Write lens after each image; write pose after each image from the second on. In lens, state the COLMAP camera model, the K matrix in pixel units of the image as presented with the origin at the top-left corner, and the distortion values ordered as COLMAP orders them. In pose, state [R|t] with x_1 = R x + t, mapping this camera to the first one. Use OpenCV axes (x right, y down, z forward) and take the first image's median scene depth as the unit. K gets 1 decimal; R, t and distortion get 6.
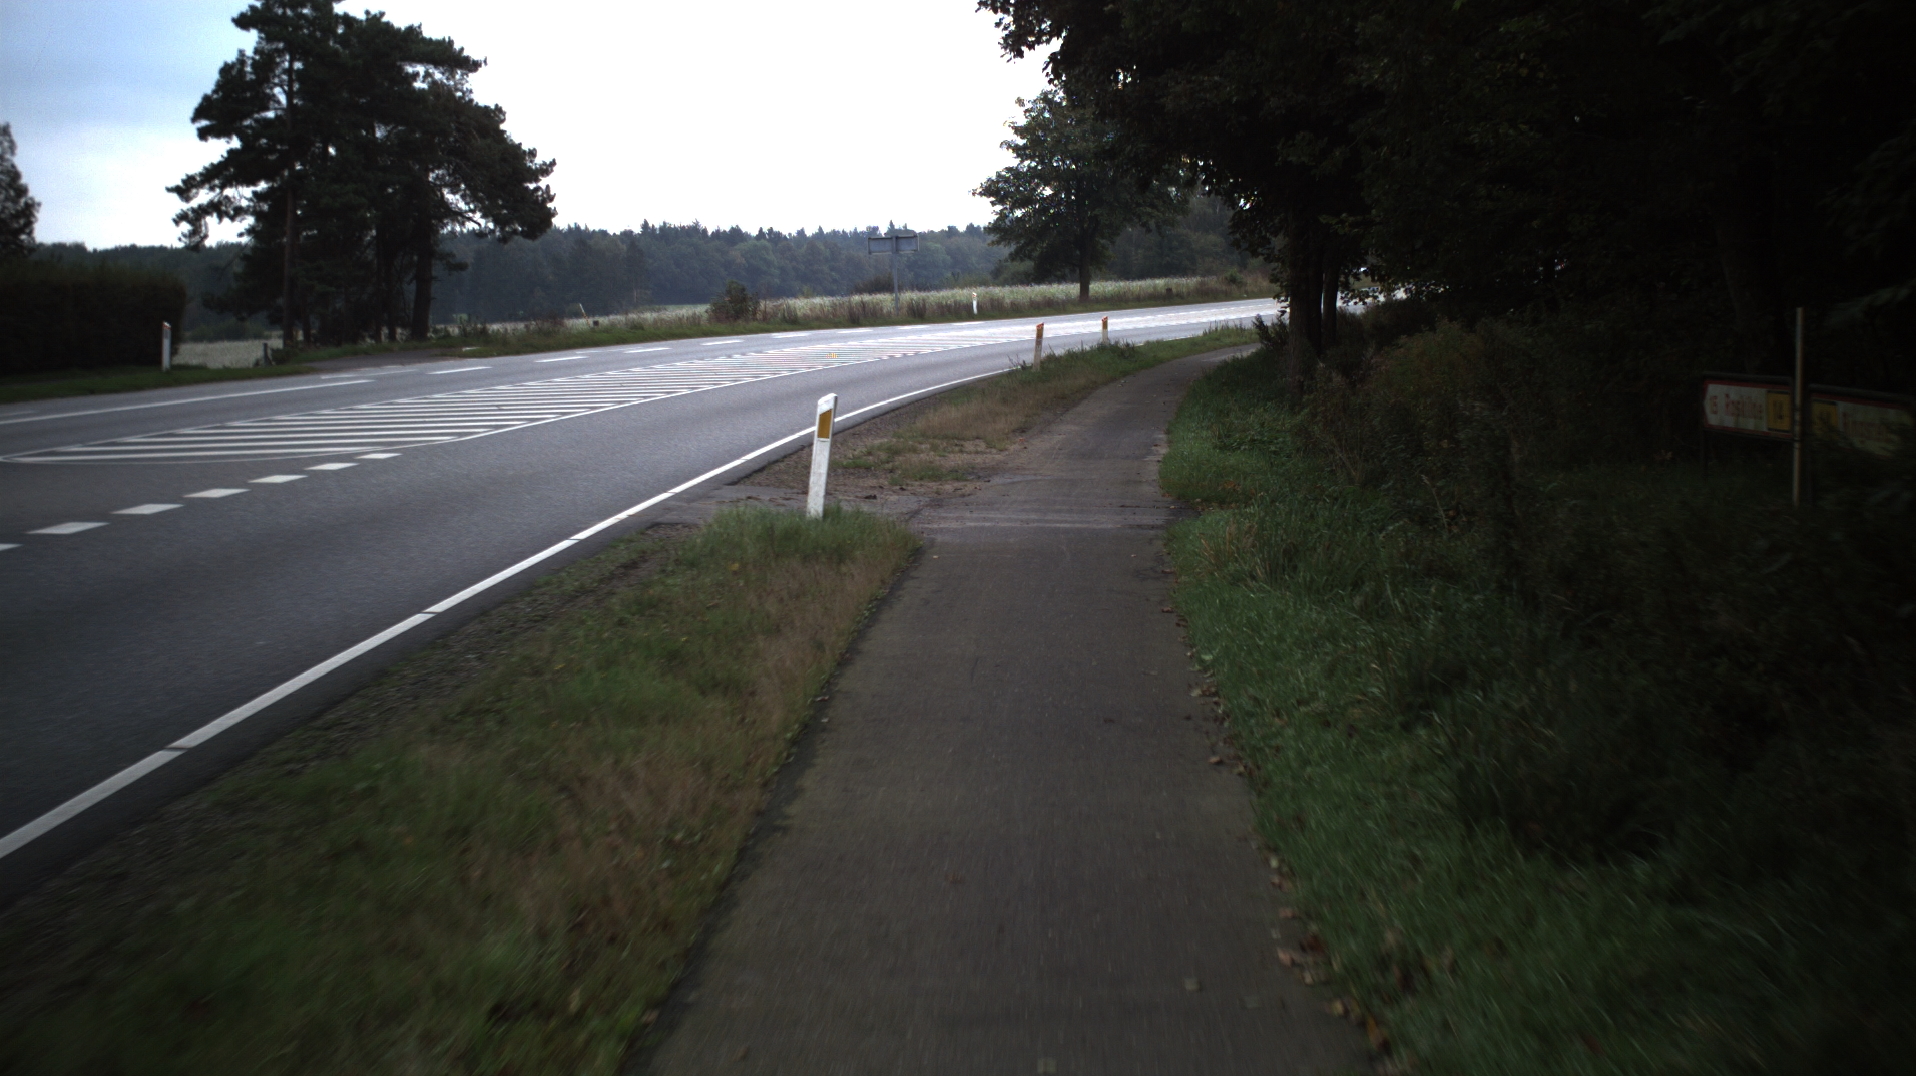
lens RADIAL K [[2912.1, 0, 958.0], [0, 2912.1, 538.0], [0, 0, 1]] dist [-0.241320, 0.179678]
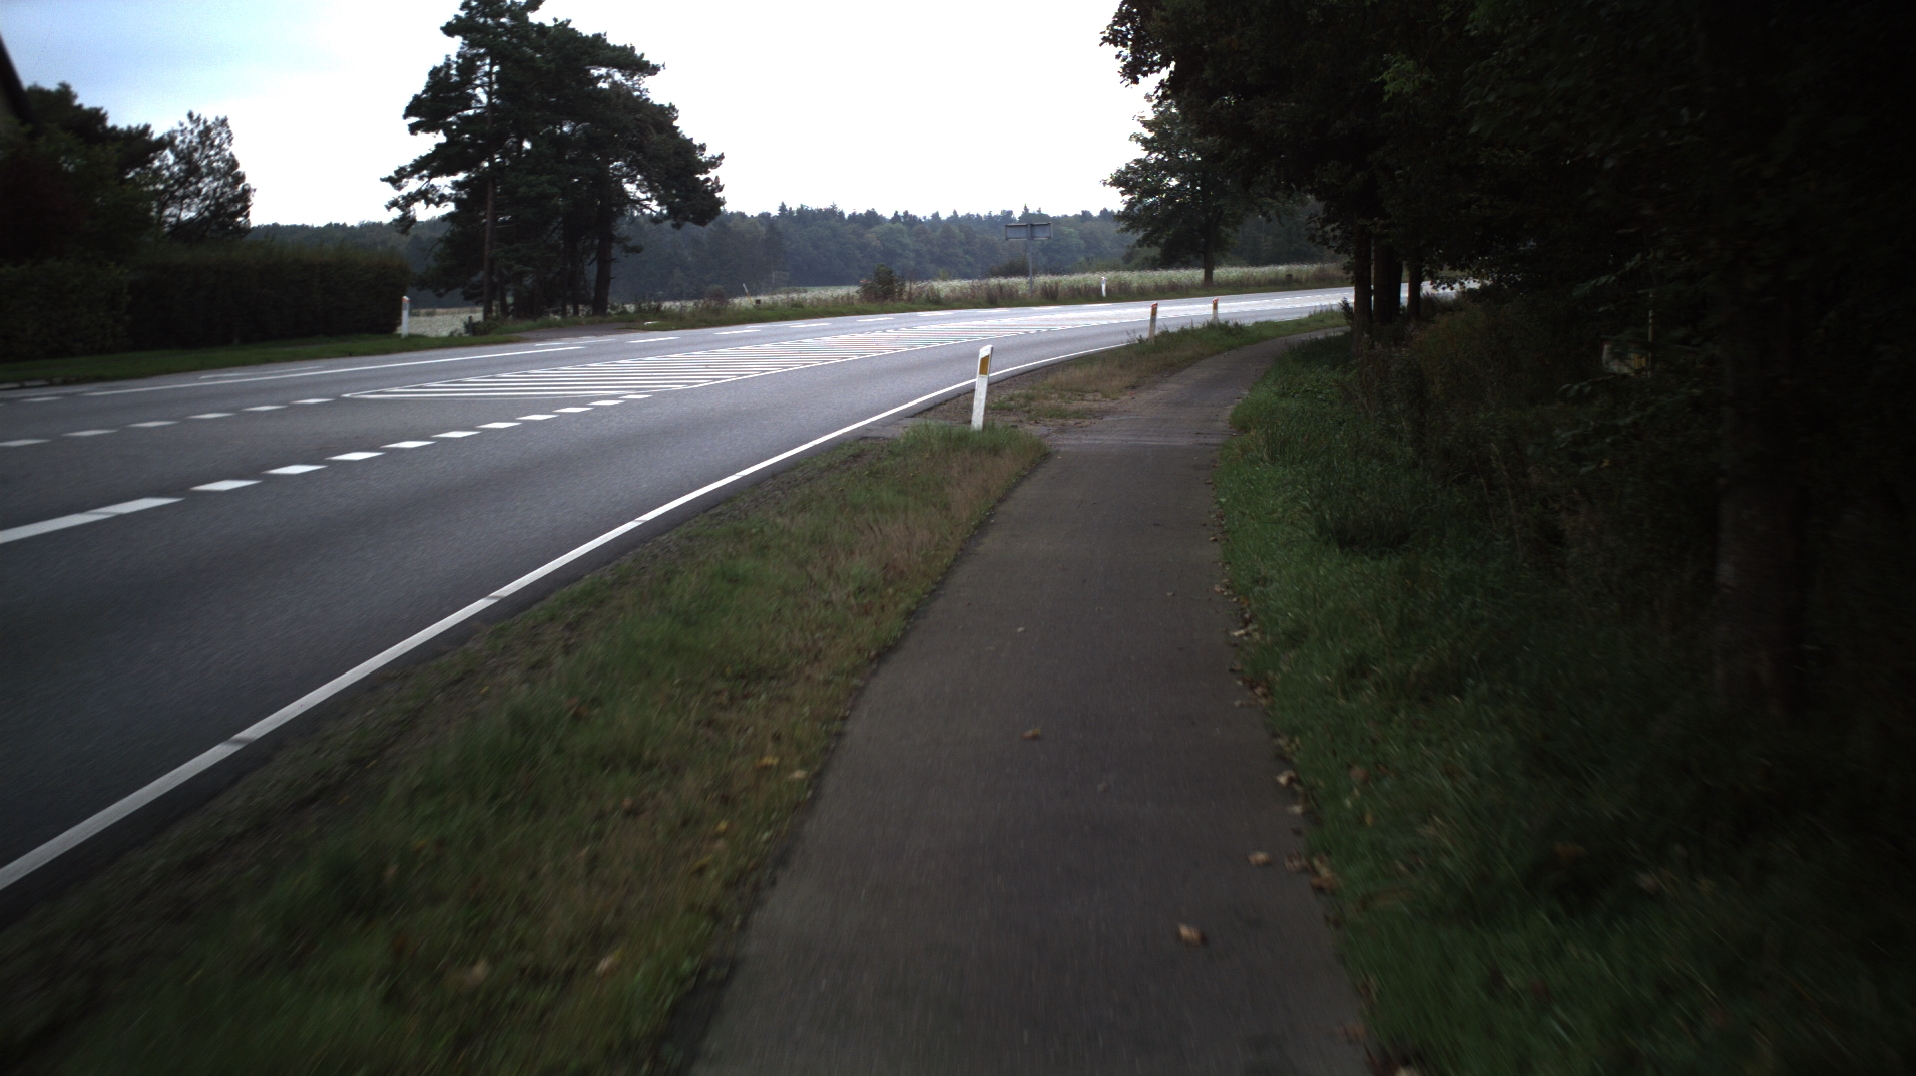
lens RADIAL K [[2912.1, 0, 958.0], [0, 2912.1, 538.0], [0, 0, 1]] dist [-0.241320, 0.179678]
pose [[0.998934, 0.010252, -0.045017, 0.001715], [-0.010000, 0.999933, 0.005821, 0.008951], [0.045073, -0.005364, 0.998969, -0.105343]]
